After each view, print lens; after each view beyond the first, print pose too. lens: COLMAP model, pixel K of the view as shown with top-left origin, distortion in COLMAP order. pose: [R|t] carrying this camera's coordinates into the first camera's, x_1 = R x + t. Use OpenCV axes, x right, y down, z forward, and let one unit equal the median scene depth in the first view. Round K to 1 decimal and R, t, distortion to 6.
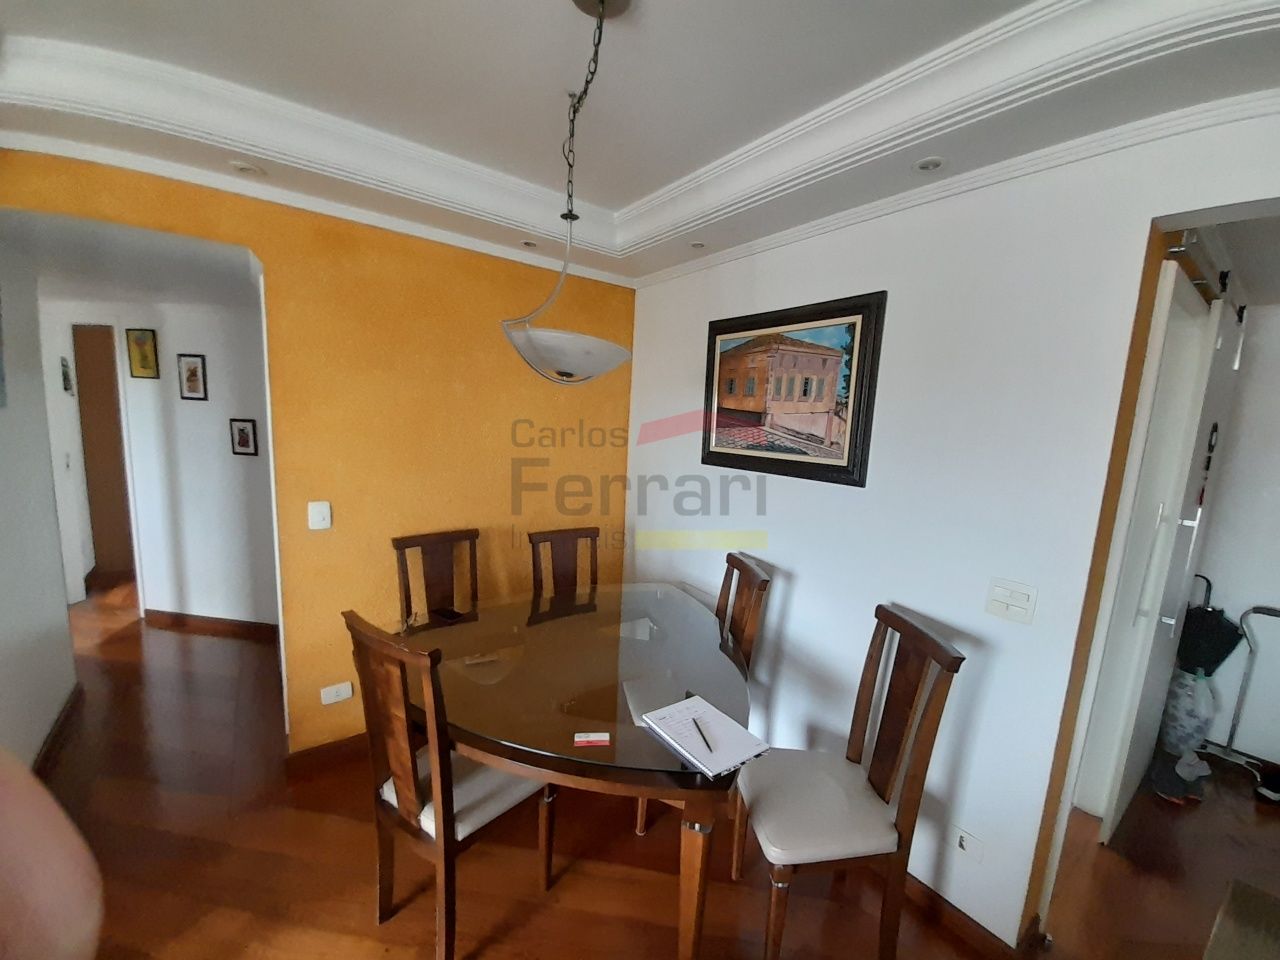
lens RADIAL K [[515.7, 0, 650.0], [0, 515.7, 489.5], [0, 0, 1]] dist [0.001343, -0.011190]
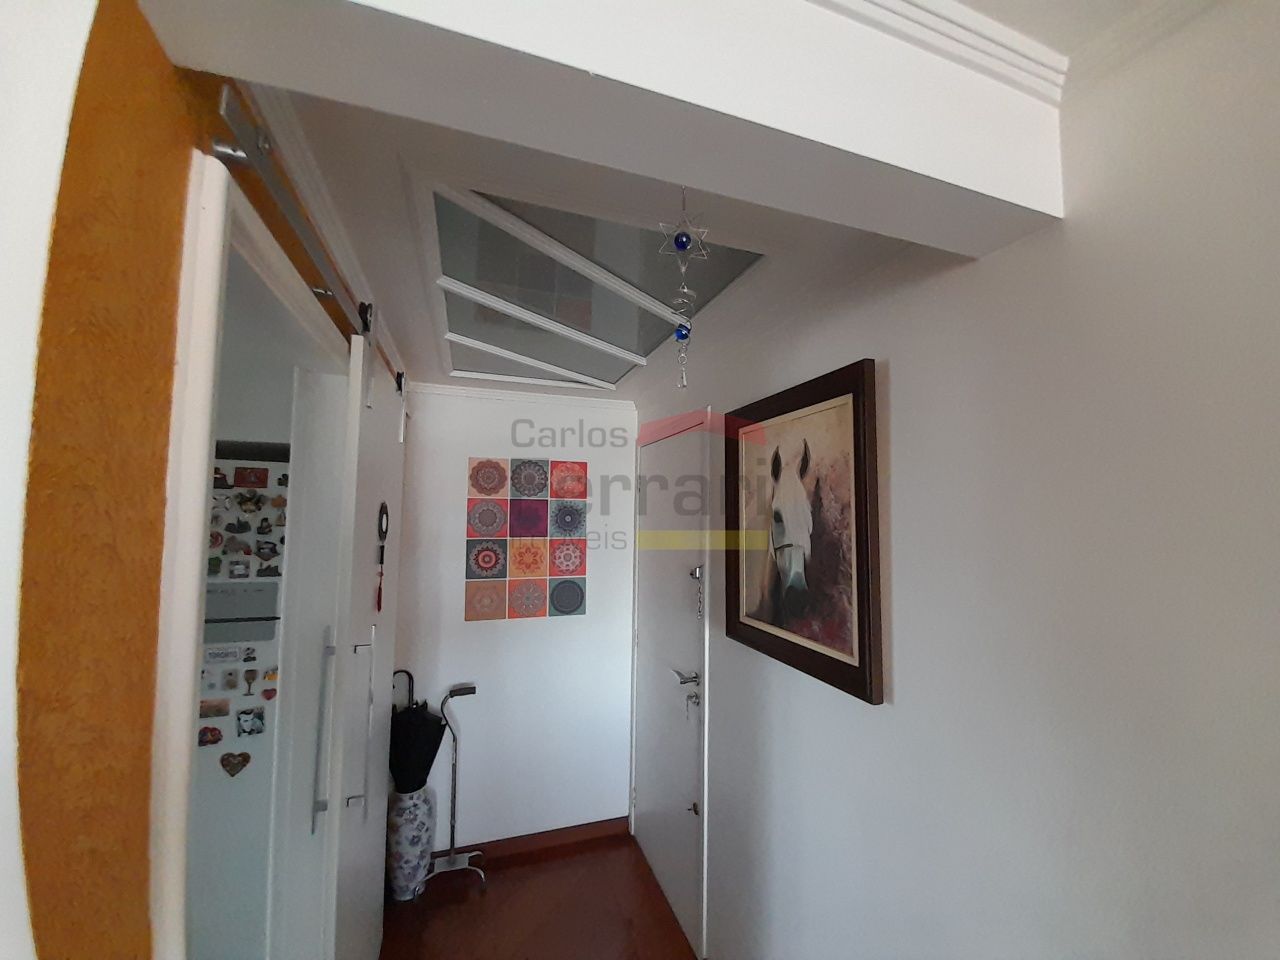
lens RADIAL K [[515.7, 0, 650.0], [0, 515.7, 489.5], [0, 0, 1]] dist [0.001343, -0.011190]
pose [[0.305418, -0.002888, 0.952214, 0.469619], [0.139339, 0.989367, -0.041692, -0.060266], [-0.941968, 0.145414, 0.302573, 0.355498]]
